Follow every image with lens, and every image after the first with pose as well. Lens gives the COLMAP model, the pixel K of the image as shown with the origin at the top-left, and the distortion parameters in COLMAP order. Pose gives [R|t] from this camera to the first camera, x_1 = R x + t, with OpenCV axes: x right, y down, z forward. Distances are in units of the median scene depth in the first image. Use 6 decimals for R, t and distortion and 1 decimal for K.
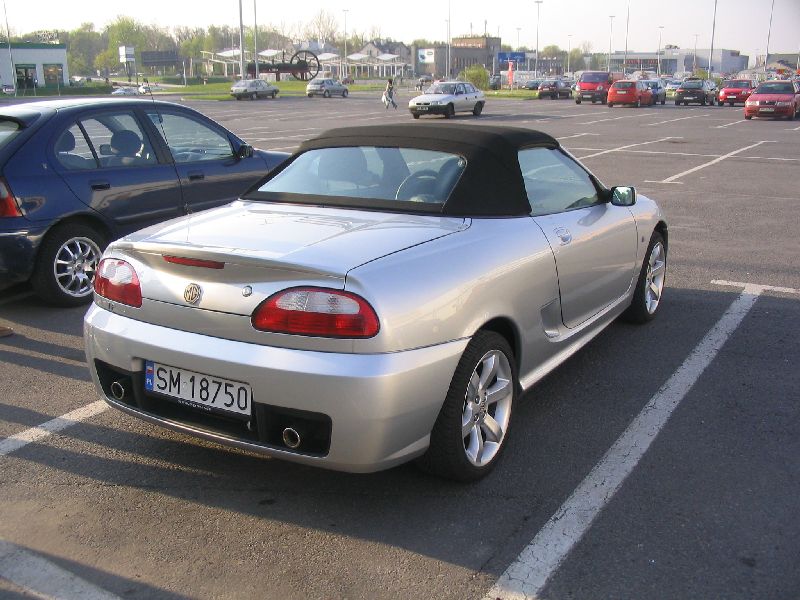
lens RADIAL K [[837.0, 0, 393.0], [0, 837.0, 330.2], [0, 0, 1]] dist [-0.200532, 0.236854]
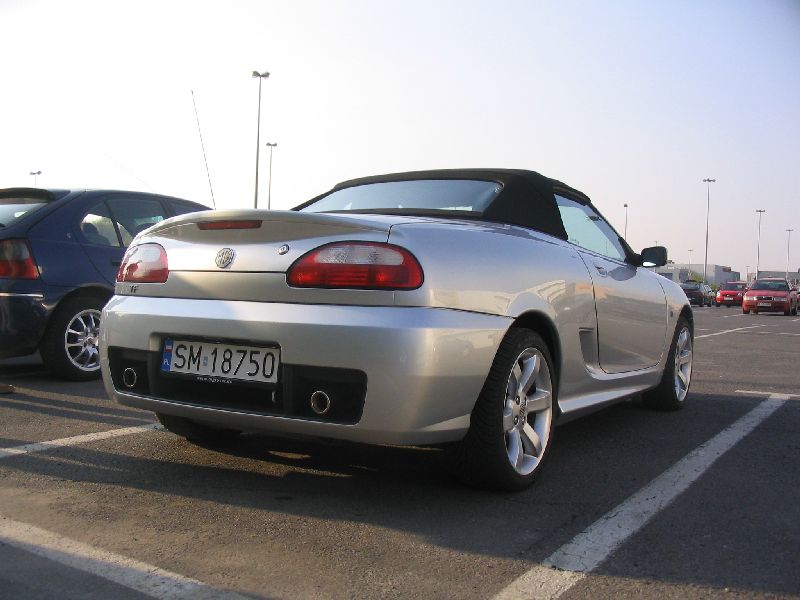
lens RADIAL K [[837.0, 0, 393.0], [0, 837.0, 330.2], [0, 0, 1]] dist [-0.200532, 0.236854]
pose [[0.999119, 0.041857, -0.002875, -0.039494], [-0.041339, 0.970434, -0.237801, 0.241529], [-0.007164, 0.237710, 0.971310, 0.085131]]
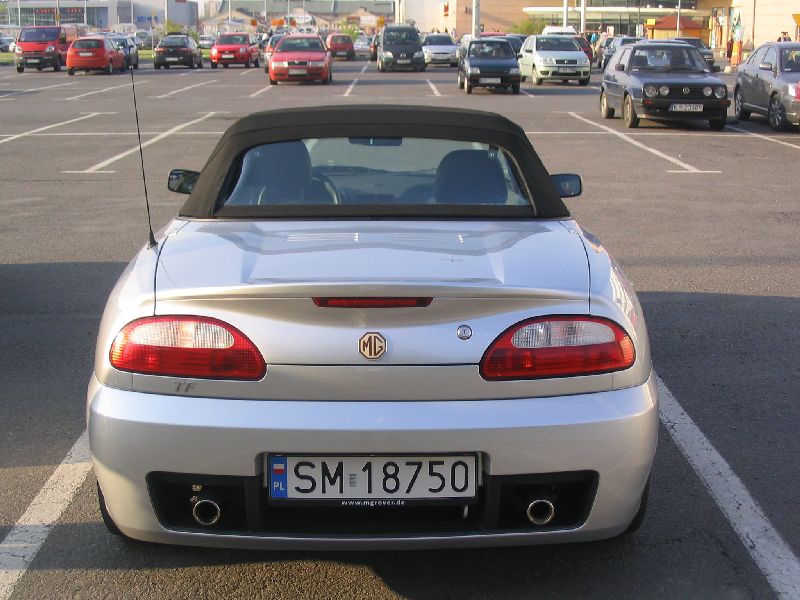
lens RADIAL K [[1176.6, 0, 400.0], [0, 1176.6, 300.0], [0, 0, 1]] dist [-0.162879, 0.058312]
pose [[0.844950, -0.102607, 0.524911, -0.712503], [0.140750, 0.989490, -0.033145, -0.044368], [-0.515993, 0.101887, 0.850512, 0.108153]]
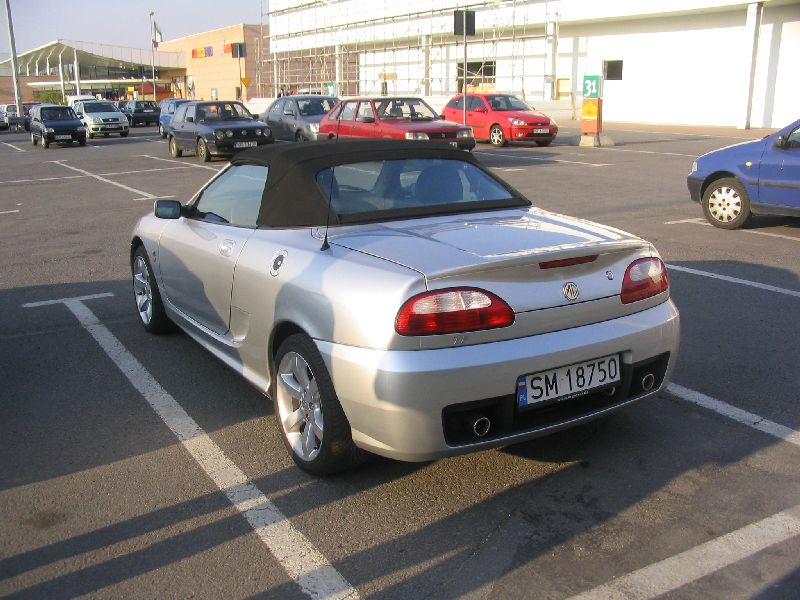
lens RADIAL K [[837.0, 0, 393.0], [0, 837.0, 330.2], [0, 0, 1]] dist [-0.200532, 0.236854]
pose [[0.464034, -0.236970, 0.853532, -1.209025], [0.263460, 0.956870, 0.122427, -0.178507], [-0.845731, 0.168061, 0.506453, 0.621899]]
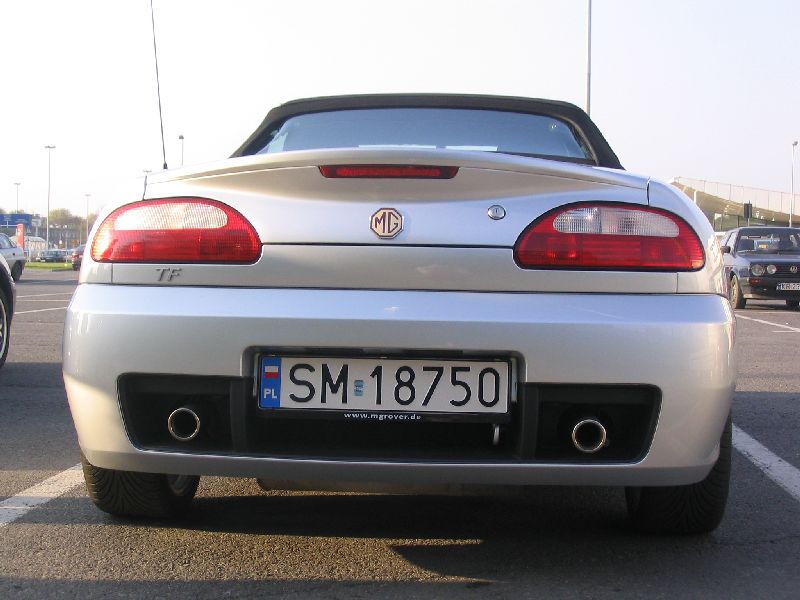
lens RADIAL K [[1176.6, 0, 400.0], [0, 1176.6, 300.0], [0, 0, 1]] dist [-0.162879, 0.058312]
pose [[0.891866, 0.013129, 0.452109, -0.589331], [0.103884, 0.966910, -0.233009, 0.200508], [-0.440208, 0.254779, 0.860990, 0.250486]]
